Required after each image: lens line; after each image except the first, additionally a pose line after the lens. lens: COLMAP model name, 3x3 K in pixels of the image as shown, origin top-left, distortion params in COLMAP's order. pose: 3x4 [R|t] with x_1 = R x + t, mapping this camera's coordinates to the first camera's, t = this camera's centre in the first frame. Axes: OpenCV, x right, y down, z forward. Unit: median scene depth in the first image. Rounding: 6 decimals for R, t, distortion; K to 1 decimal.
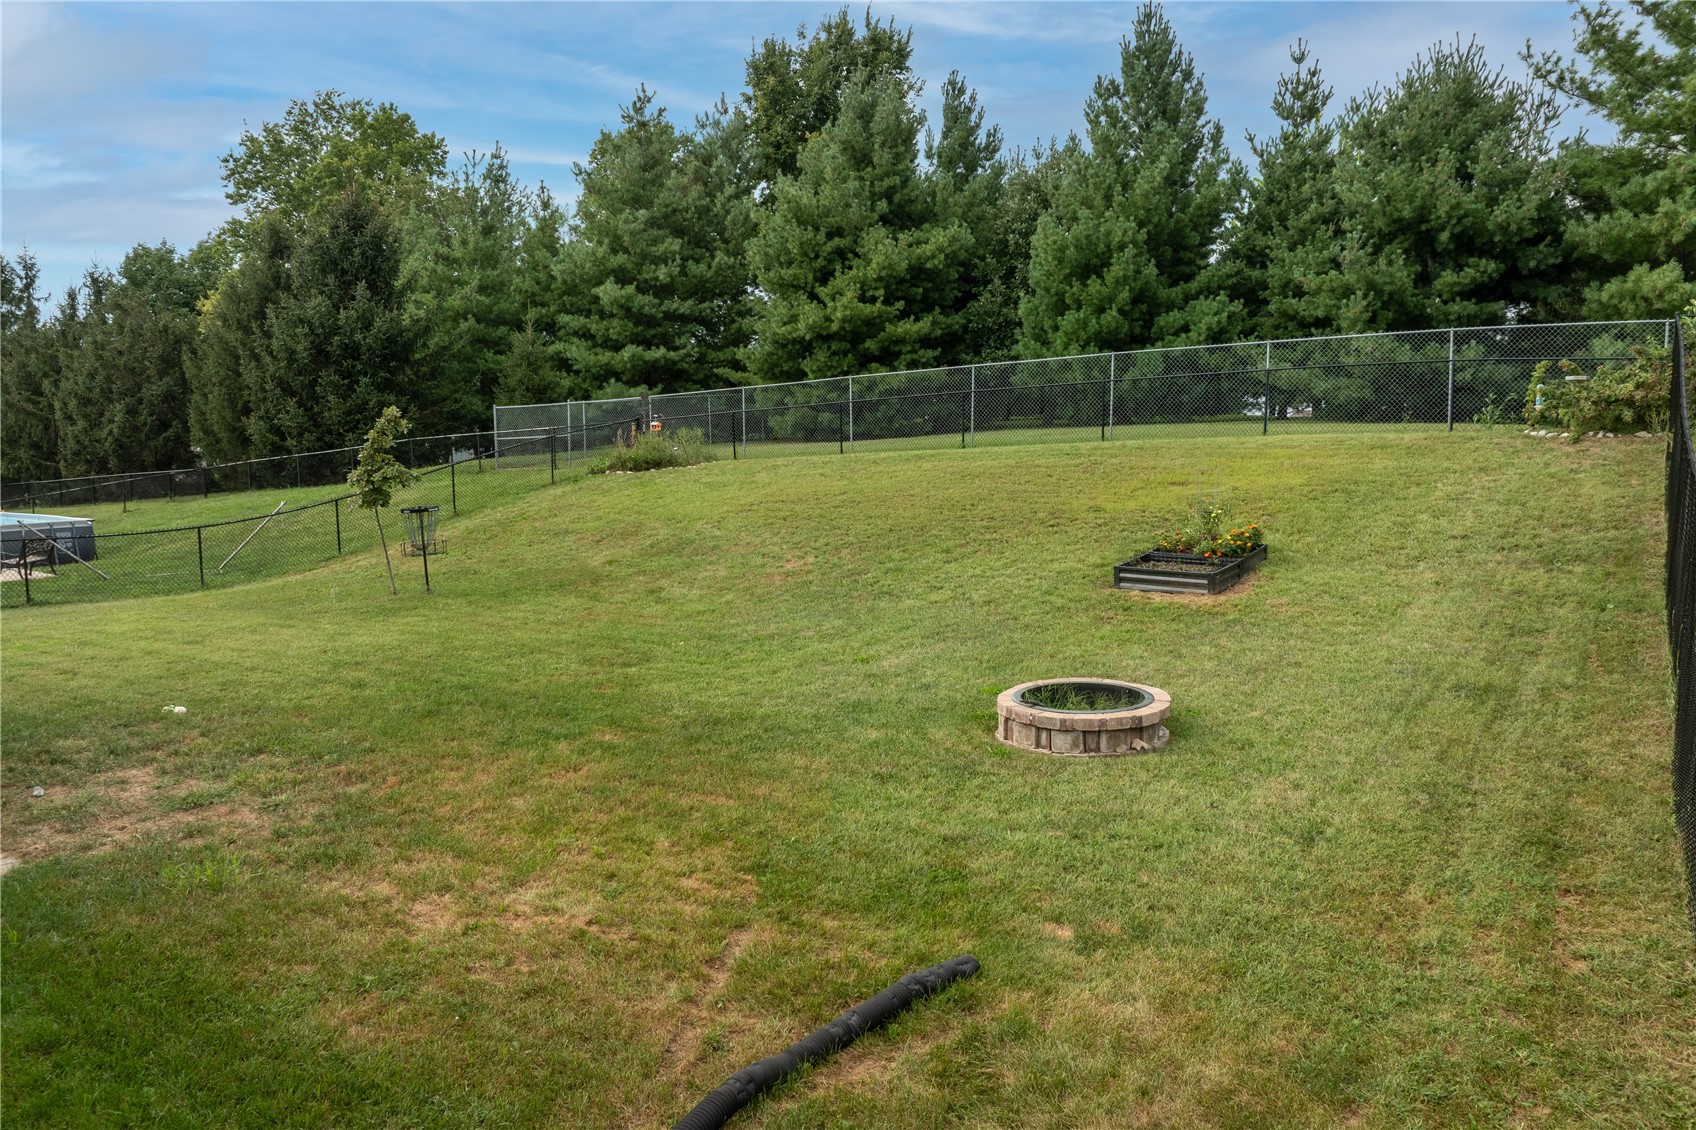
lens RADIAL K [[1194.3, 0, 848.0], [0, 1194.3, 565.0], [0, 0, 1]] dist [-0.007873, -0.003648]
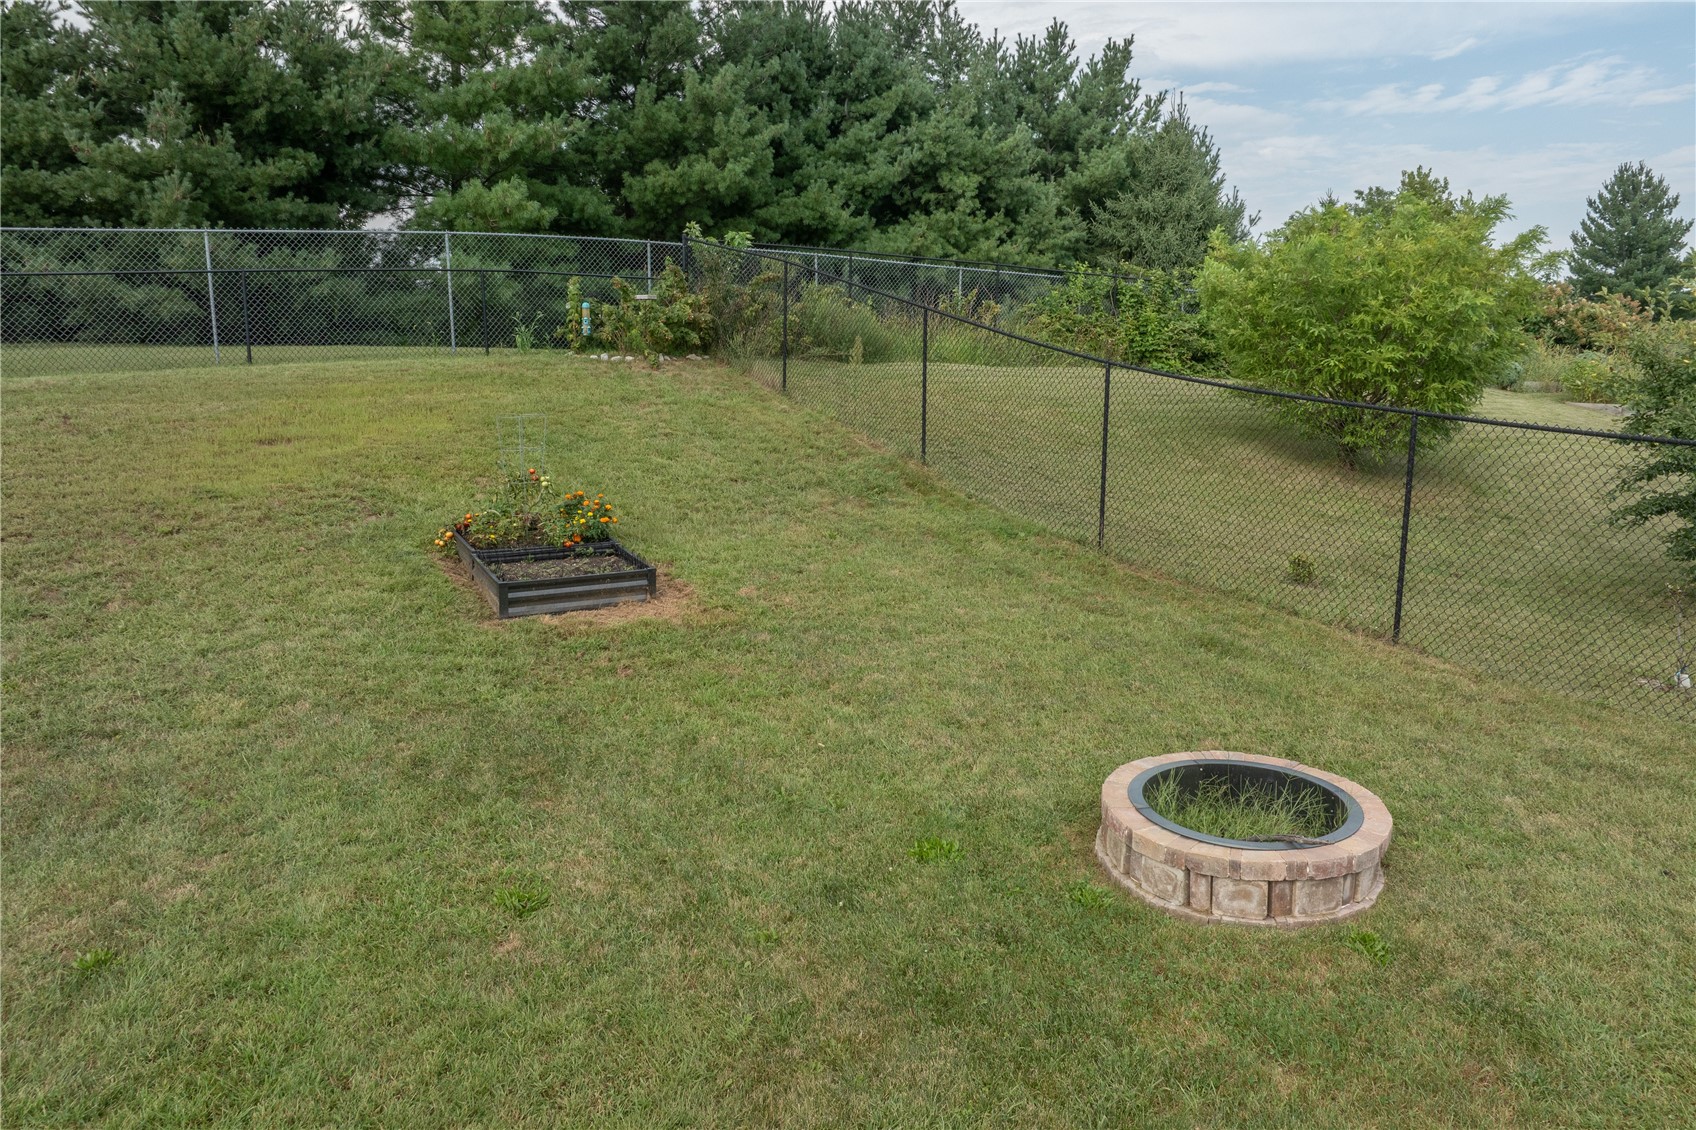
lens RADIAL K [[1194.3, 0, 848.0], [0, 1194.3, 565.0], [0, 0, 1]] dist [-0.007873, -0.003648]
pose [[0.355848, -0.178074, 0.917421, -0.160112], [0.113376, 0.982653, 0.146760, -0.046339], [-0.927641, 0.051790, 0.369864, 0.339109]]
